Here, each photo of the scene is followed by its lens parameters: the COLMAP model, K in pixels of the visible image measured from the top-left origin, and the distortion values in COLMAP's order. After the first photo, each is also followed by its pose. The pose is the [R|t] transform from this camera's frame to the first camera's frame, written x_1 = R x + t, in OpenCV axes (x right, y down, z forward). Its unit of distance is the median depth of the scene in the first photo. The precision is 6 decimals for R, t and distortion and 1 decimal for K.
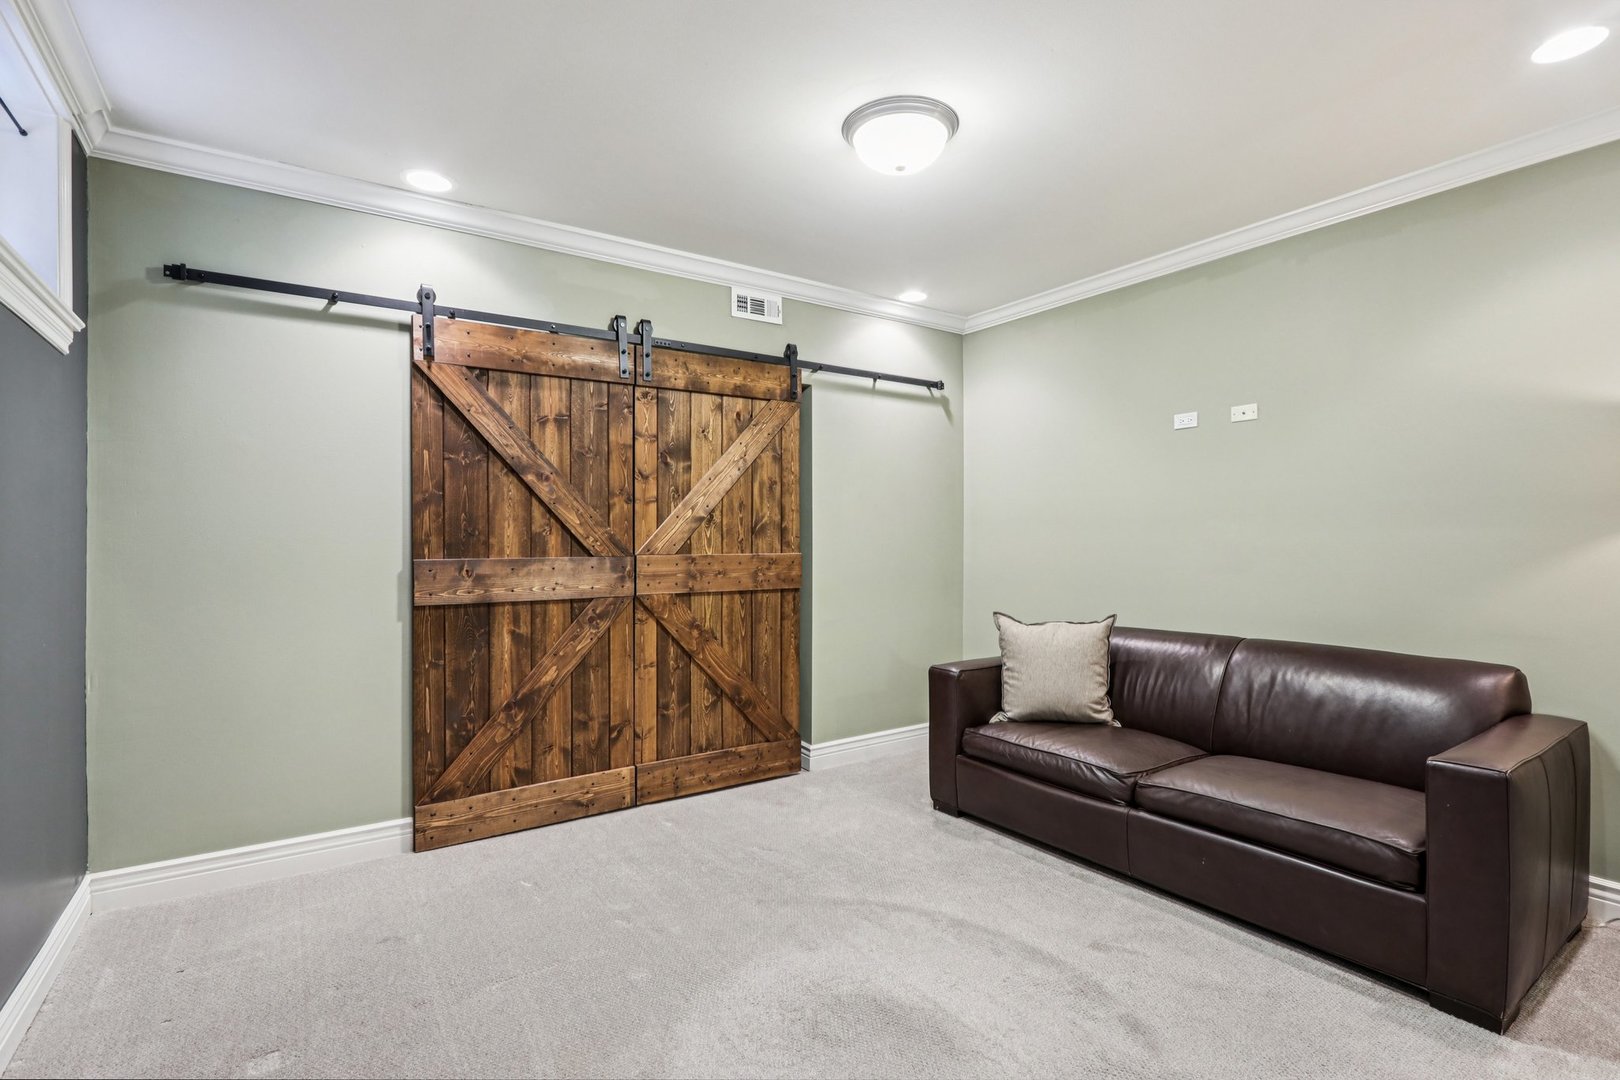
lens RADIAL K [[771.0, 0, 808.1], [0, 771.0, 541.3], [0, 0, 1]] dist [-0.018254, 0.001561]
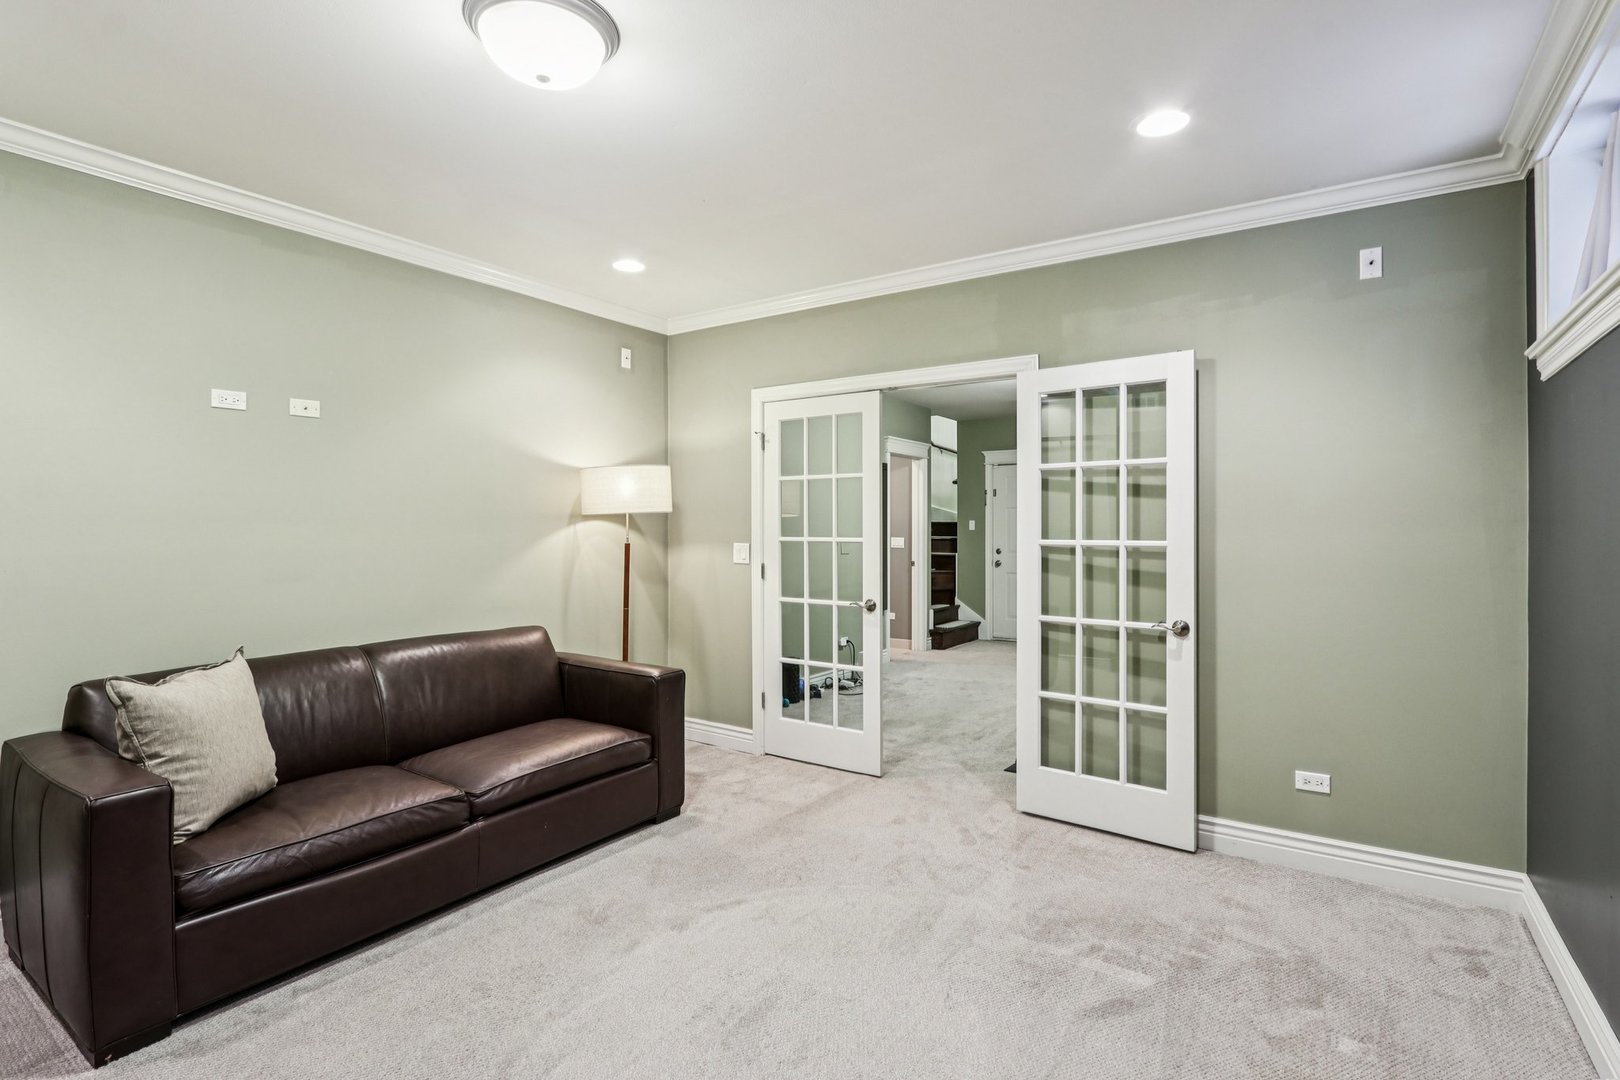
lens RADIAL K [[771.0, 0, 810.4], [0, 771.0, 532.9], [0, 0, 1]] dist [-0.018254, 0.001561]
pose [[-0.357441, -0.005557, 0.933919, -0.551650], [0.001526, 0.999977, 0.006534, -0.023234], [-0.933934, 0.003761, -0.357425, 0.816349]]
